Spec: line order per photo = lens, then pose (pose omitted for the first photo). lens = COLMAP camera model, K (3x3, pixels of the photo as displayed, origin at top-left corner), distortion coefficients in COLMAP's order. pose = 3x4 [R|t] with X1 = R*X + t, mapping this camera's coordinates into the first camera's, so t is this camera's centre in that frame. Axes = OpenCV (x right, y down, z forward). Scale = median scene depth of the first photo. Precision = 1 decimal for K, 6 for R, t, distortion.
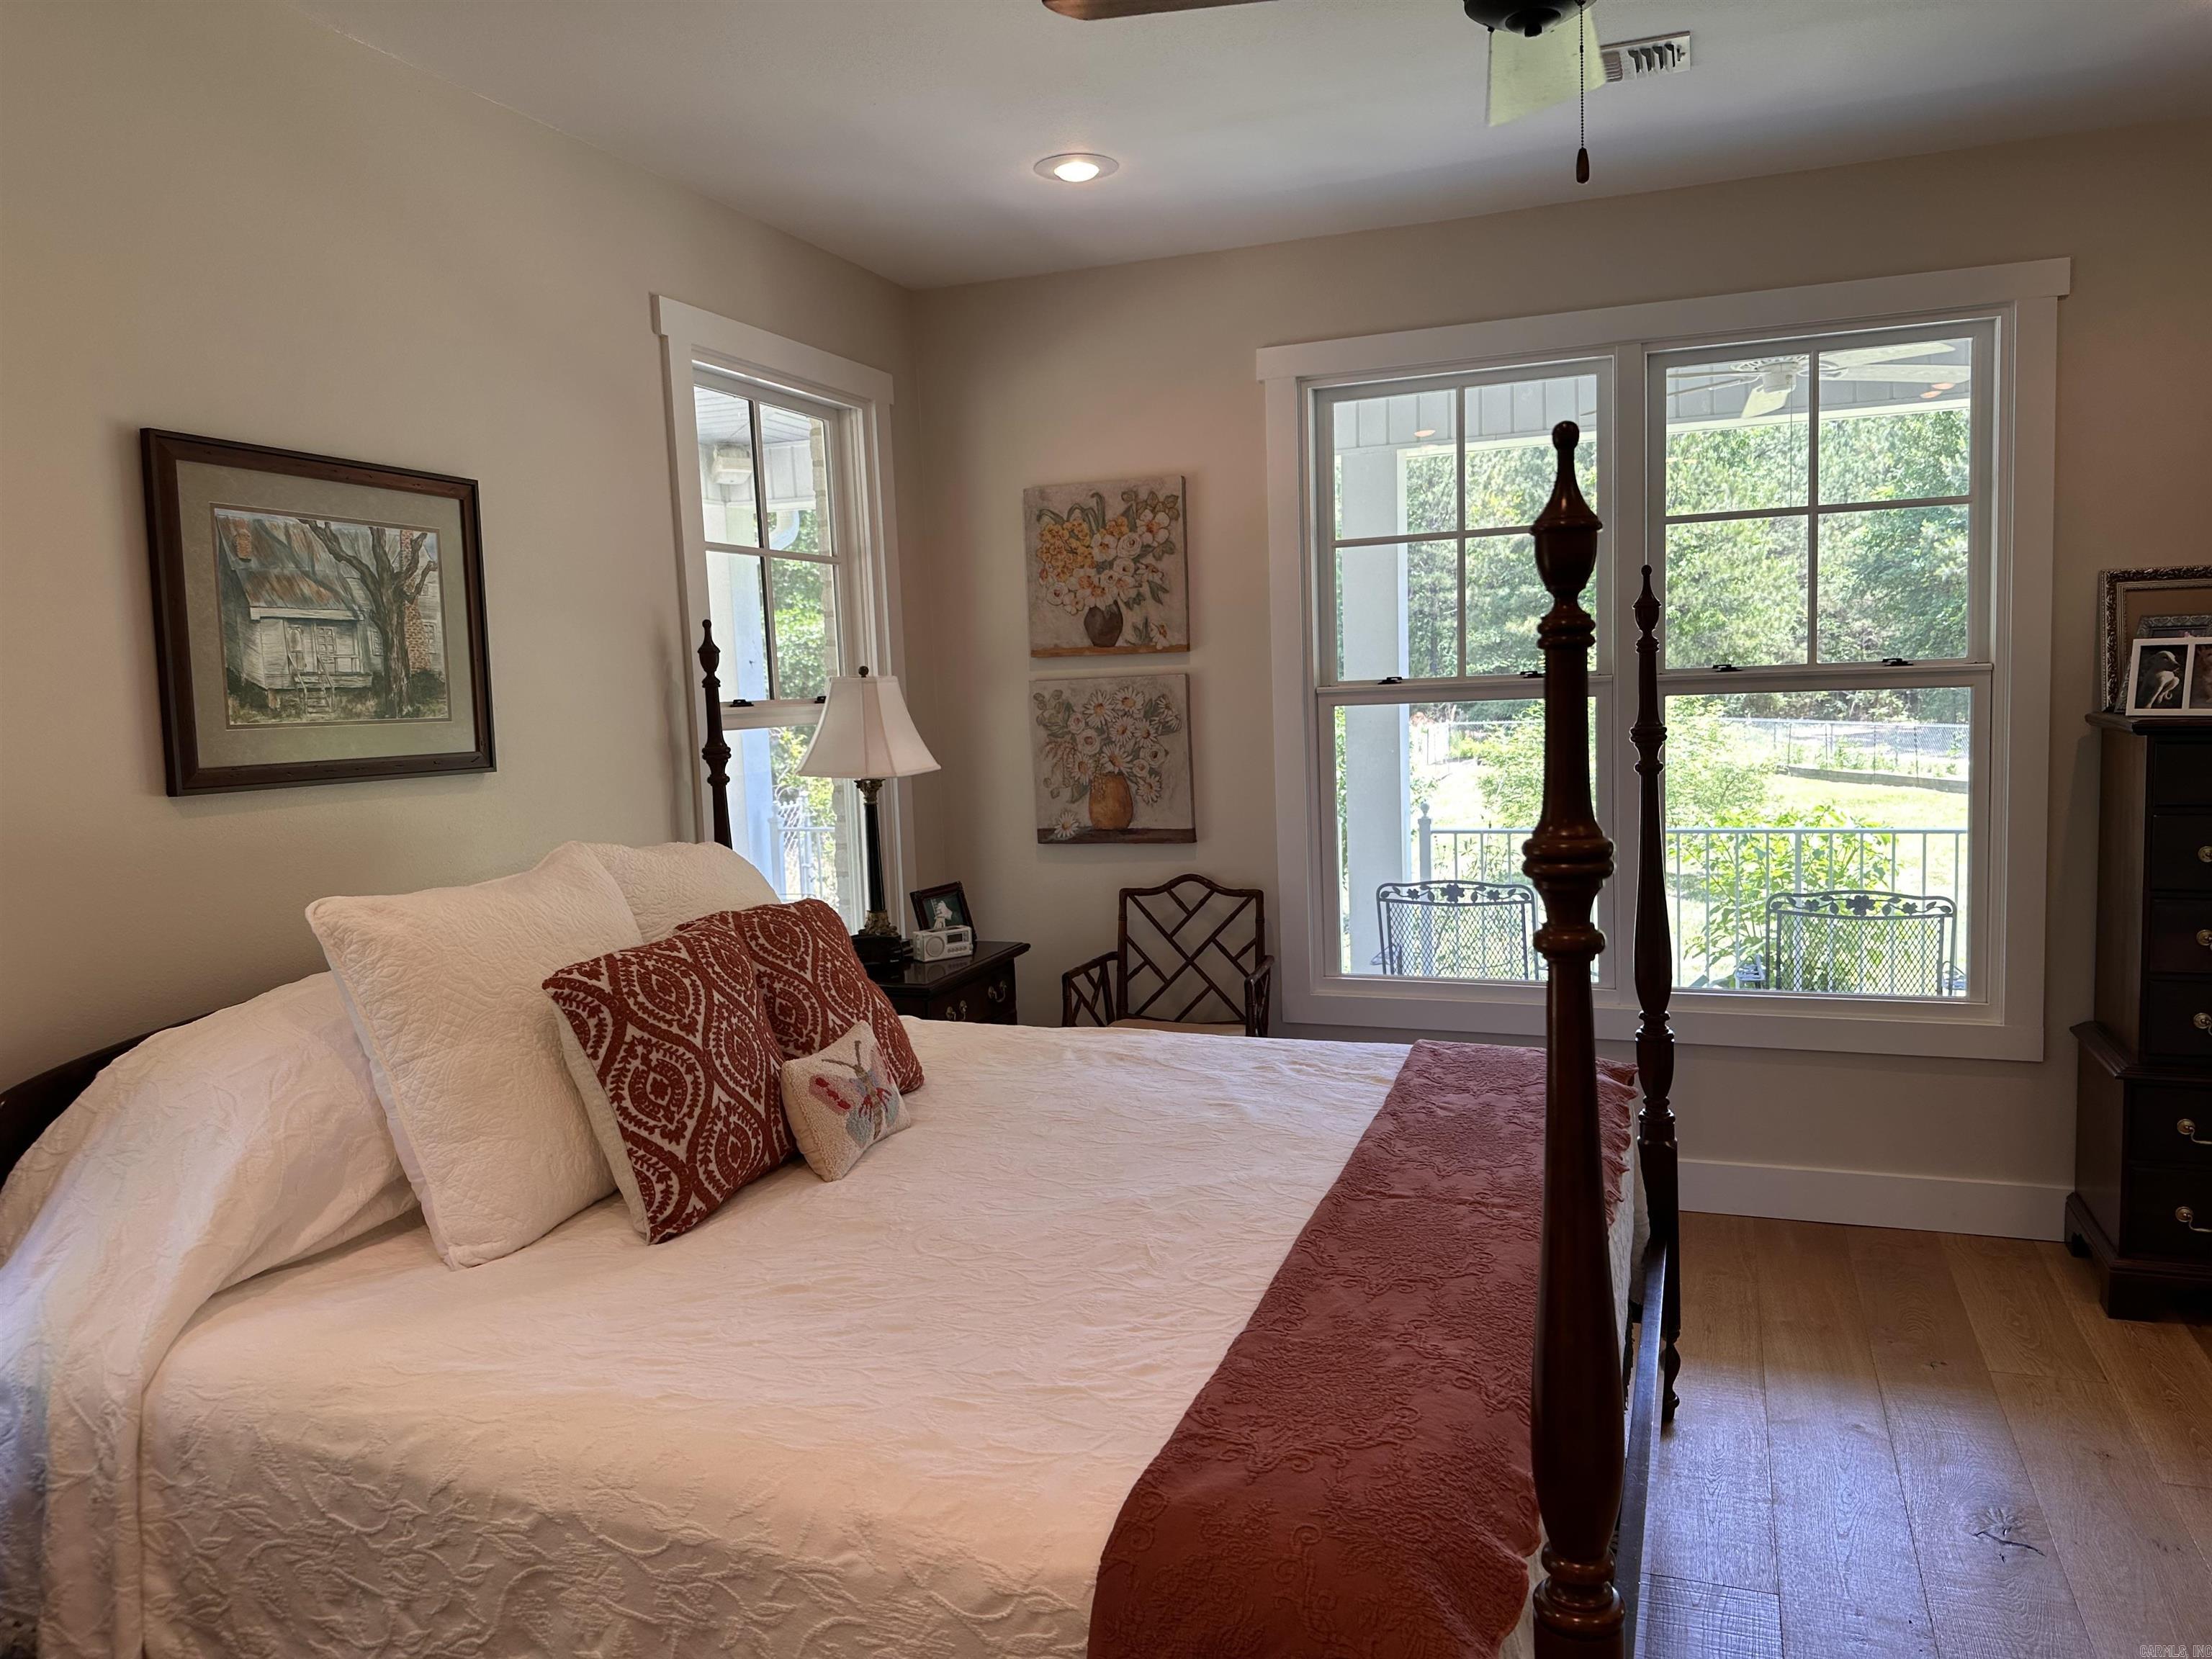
lens RADIAL K [[1554.6, 0, 1113.7], [0, 1554.6, 846.3], [0, 0, 1]] dist [0.064133, -0.079599]
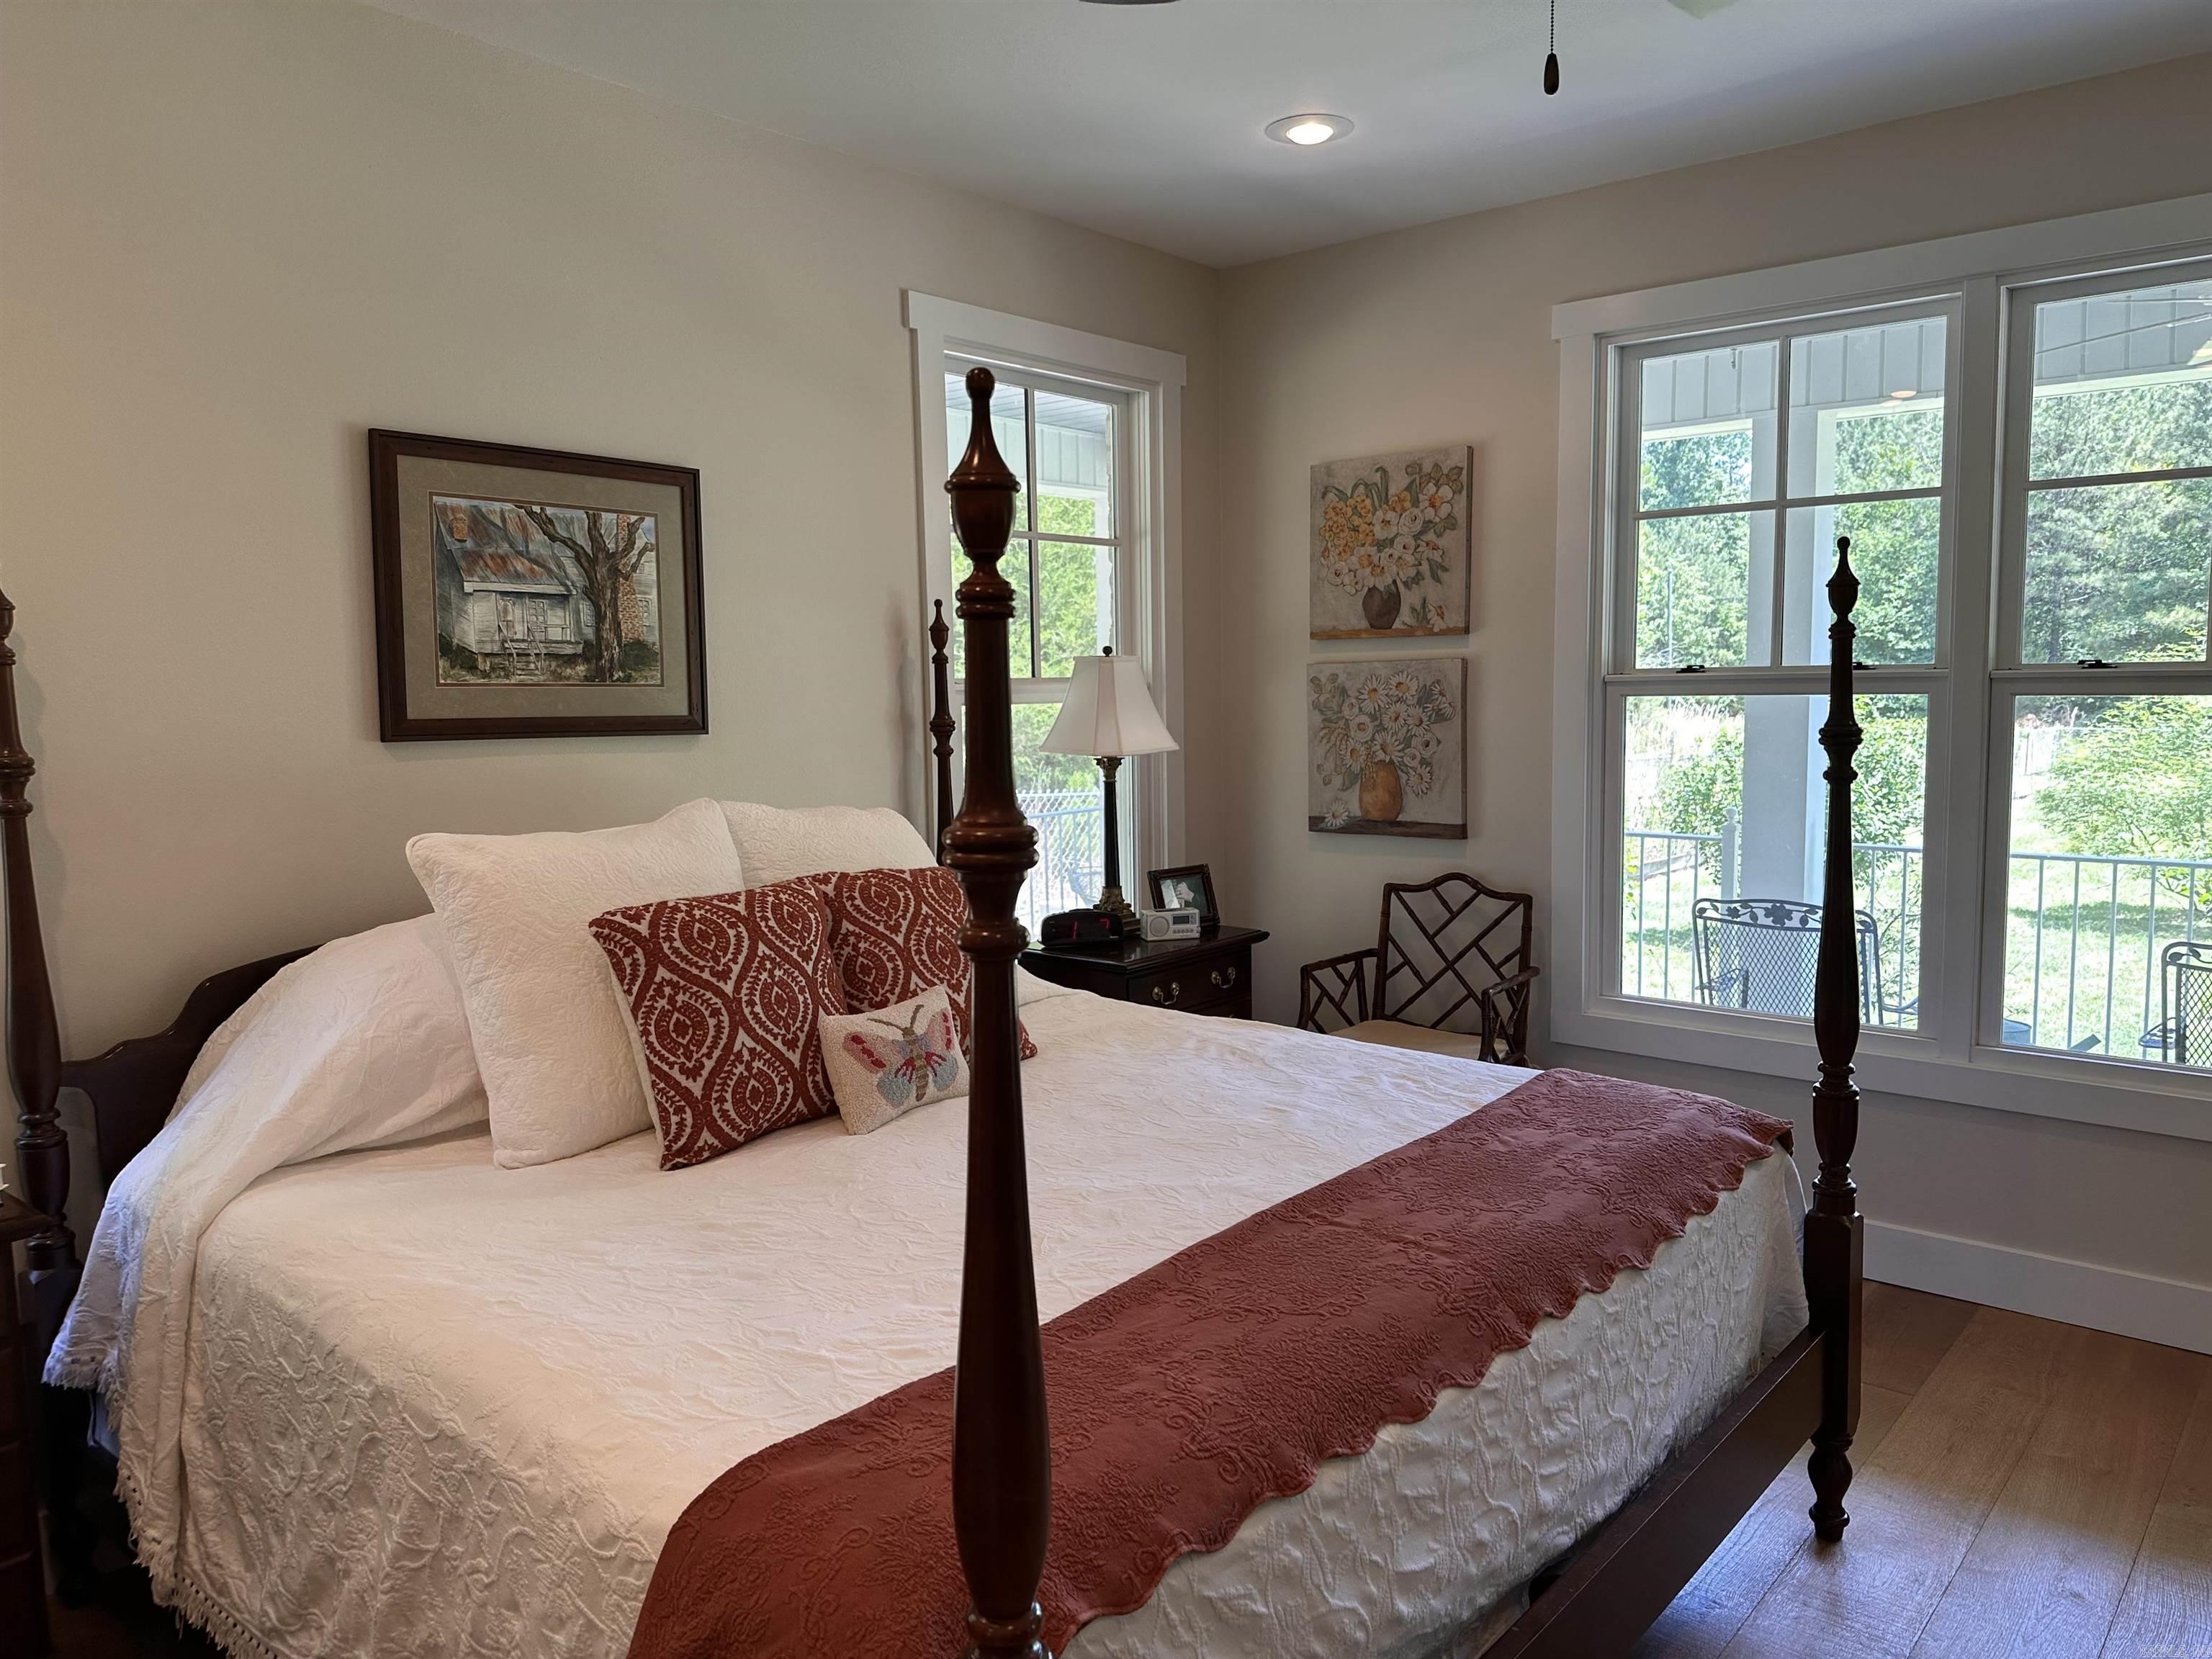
lens RADIAL K [[1554.6, 0, 1089.2], [0, 1554.6, 843.3], [0, 0, 1]] dist [0.064133, -0.079599]
pose [[0.938665, 0.059381, -0.339679, 0.244976], [-0.056842, 0.998231, 0.017428, -0.005277], [0.340113, 0.002949, 0.940380, 0.060884]]
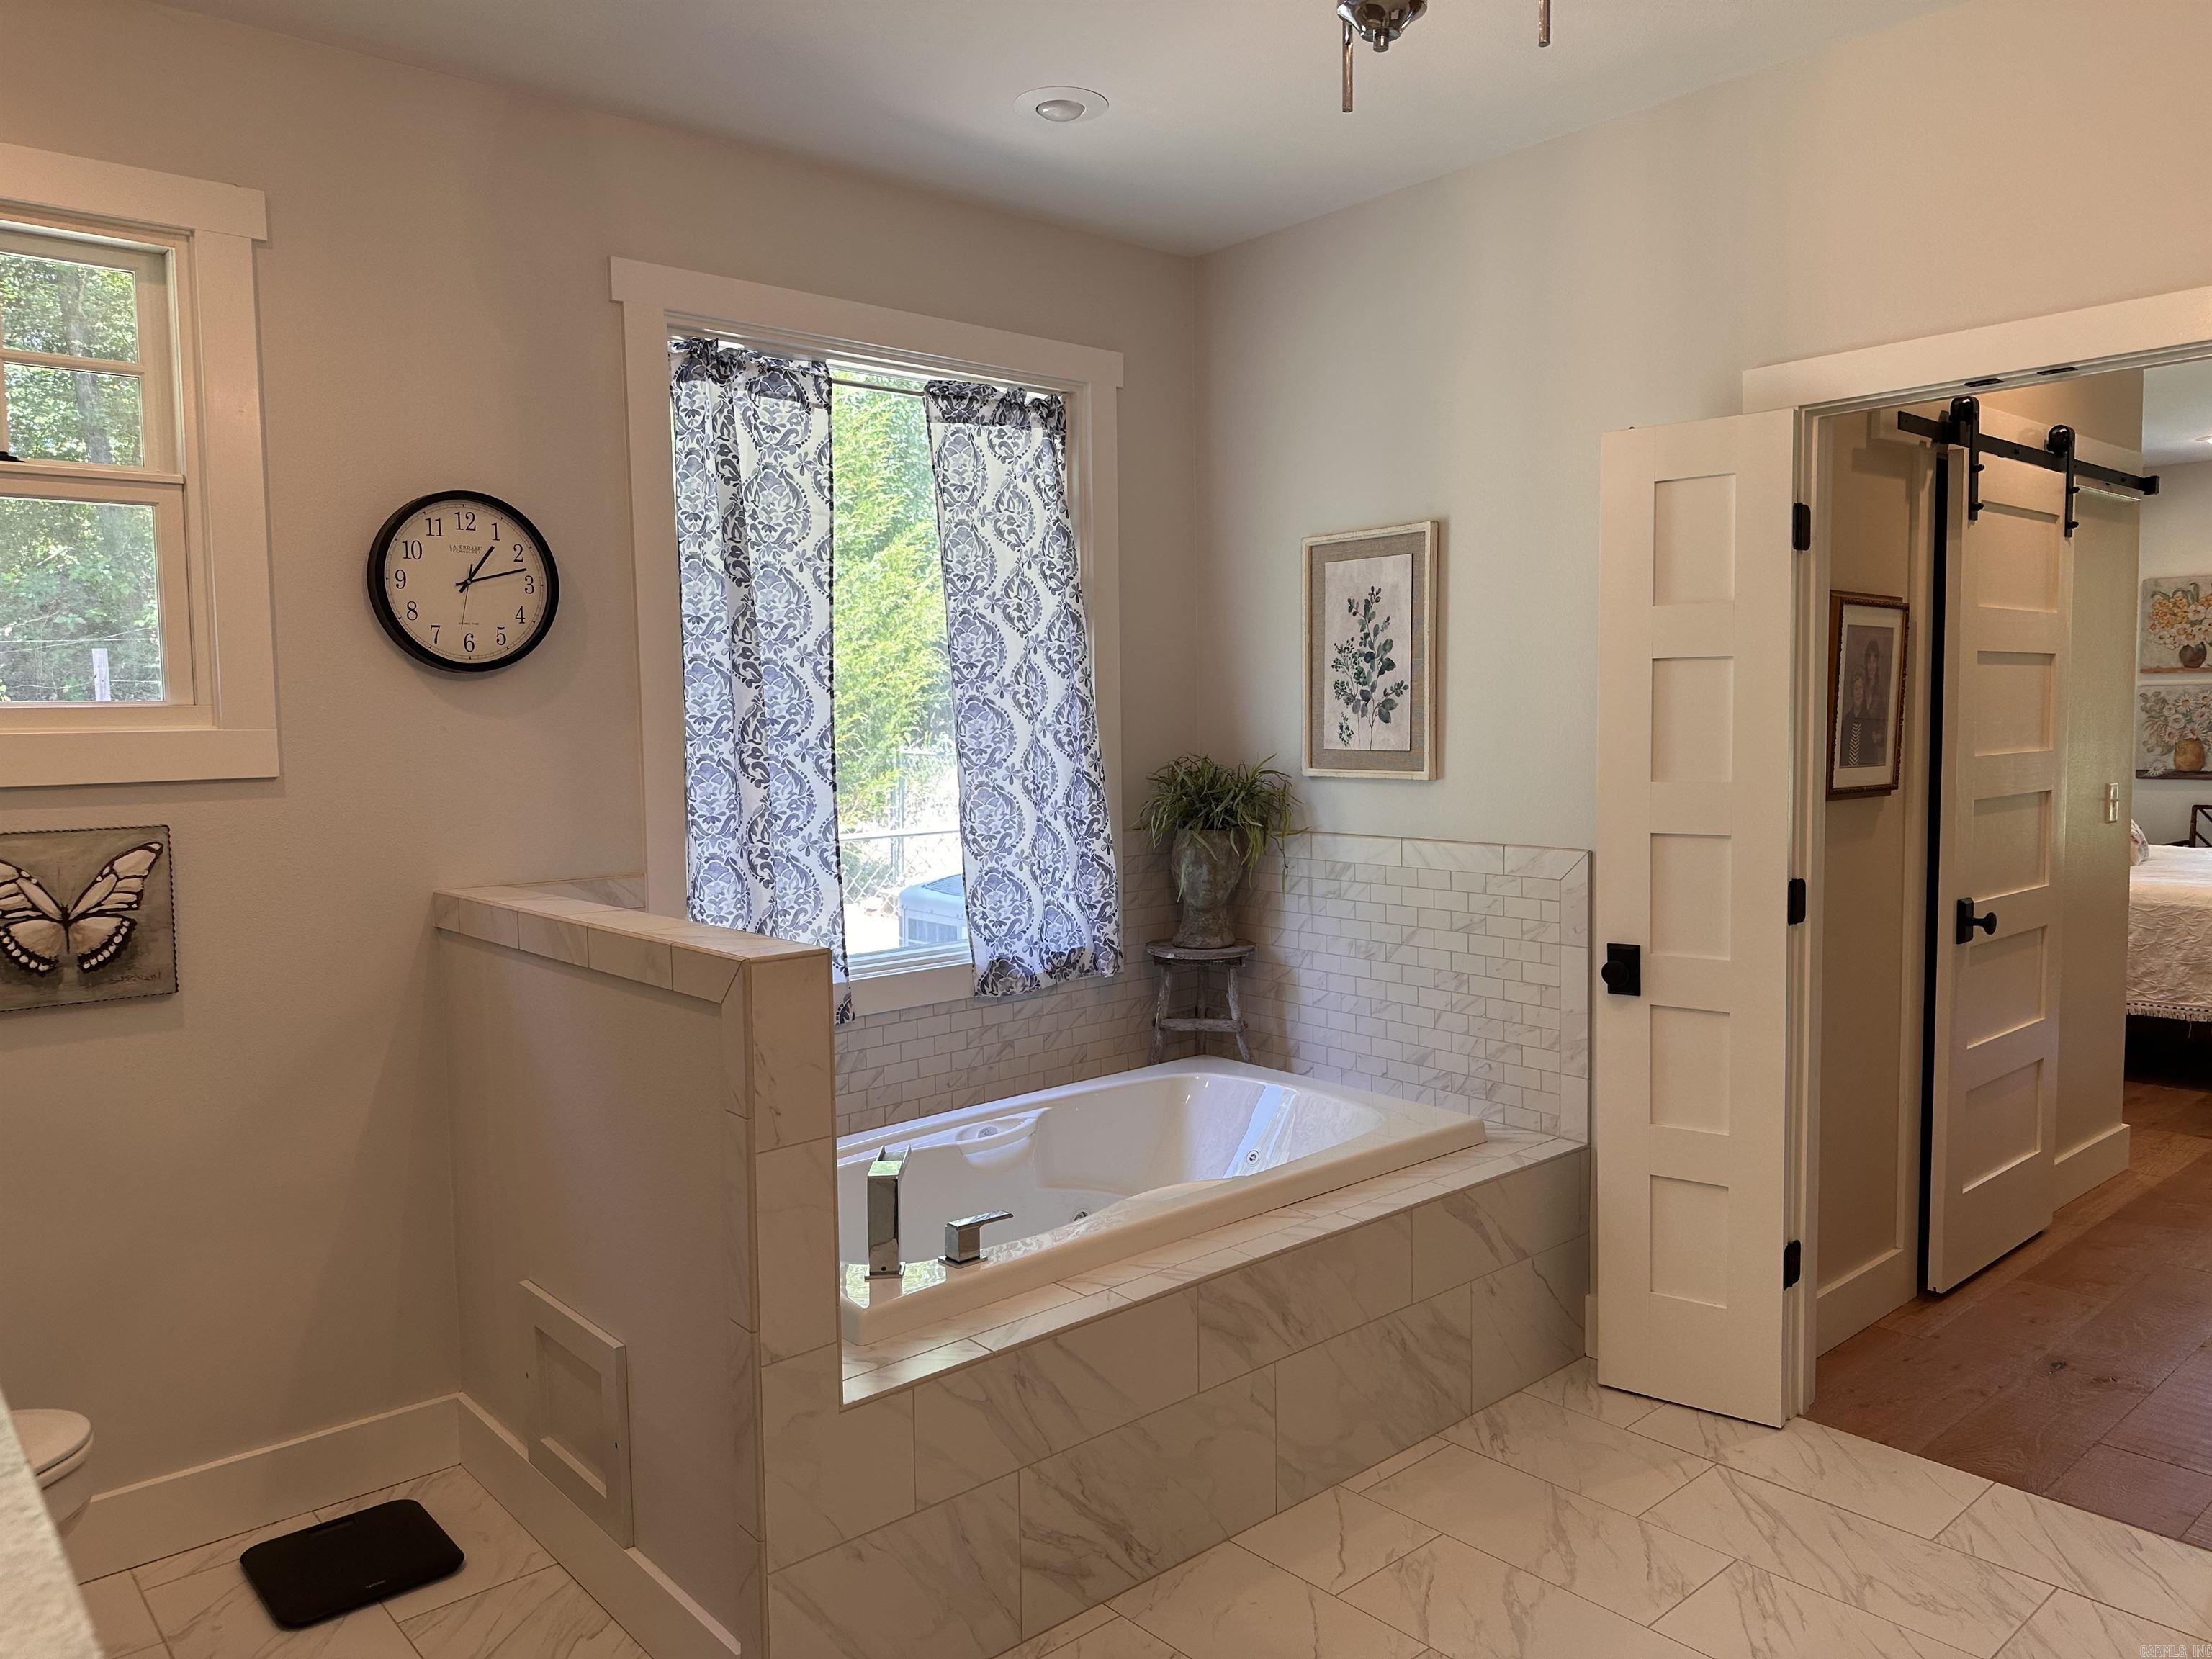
lens RADIAL K [[1554.6, 0, 1108.7], [0, 1554.6, 826.5], [0, 0, 1]] dist [0.064133, -0.079599]
pose [[0.881953, 0.060307, -0.467464, -0.380417], [-0.068929, 0.997621, -0.001344, 0.217075], [0.466270, 0.033407, 0.884011, -1.793571]]
